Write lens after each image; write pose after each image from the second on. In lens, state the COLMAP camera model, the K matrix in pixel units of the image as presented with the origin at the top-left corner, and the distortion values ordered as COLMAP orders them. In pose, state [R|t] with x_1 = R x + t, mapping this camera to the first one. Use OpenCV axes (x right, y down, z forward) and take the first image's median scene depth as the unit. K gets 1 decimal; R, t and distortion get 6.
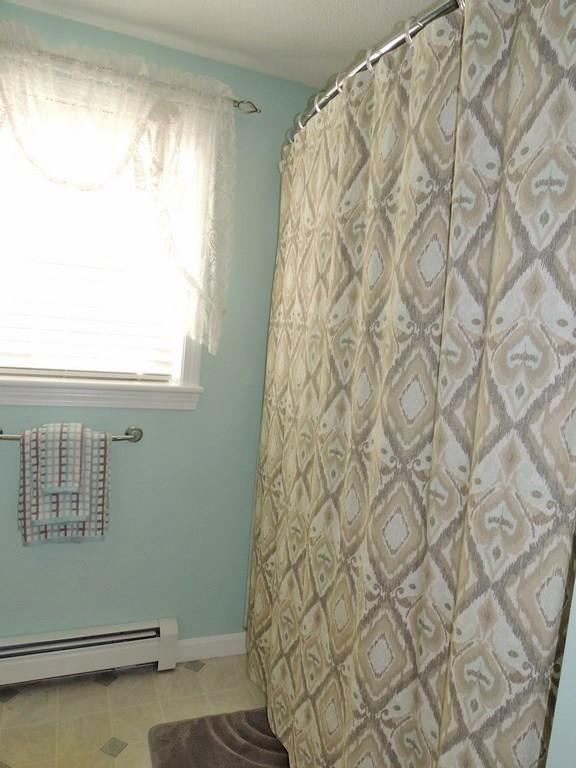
lens RADIAL K [[528.3, 0, 288.0], [0, 528.3, 384.0], [0, 0, 1]] dist [-0.021009, -0.000835]
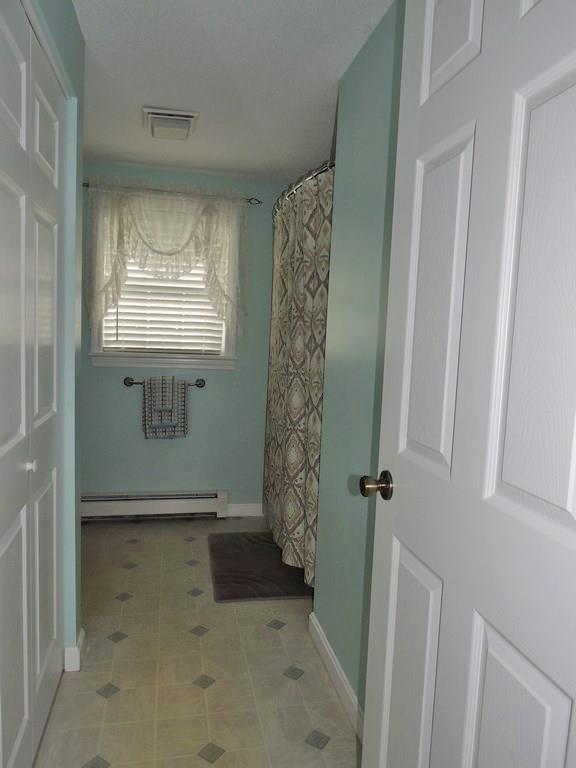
lens RADIAL K [[528.3, 0, 288.0], [0, 528.3, 384.0], [0, 0, 1]] dist [-0.021009, -0.000835]
pose [[0.983273, -0.031334, -0.179425, 0.376083], [0.027800, 0.999367, -0.022175, 0.164621], [0.180006, 0.016816, 0.983522, -0.837389]]
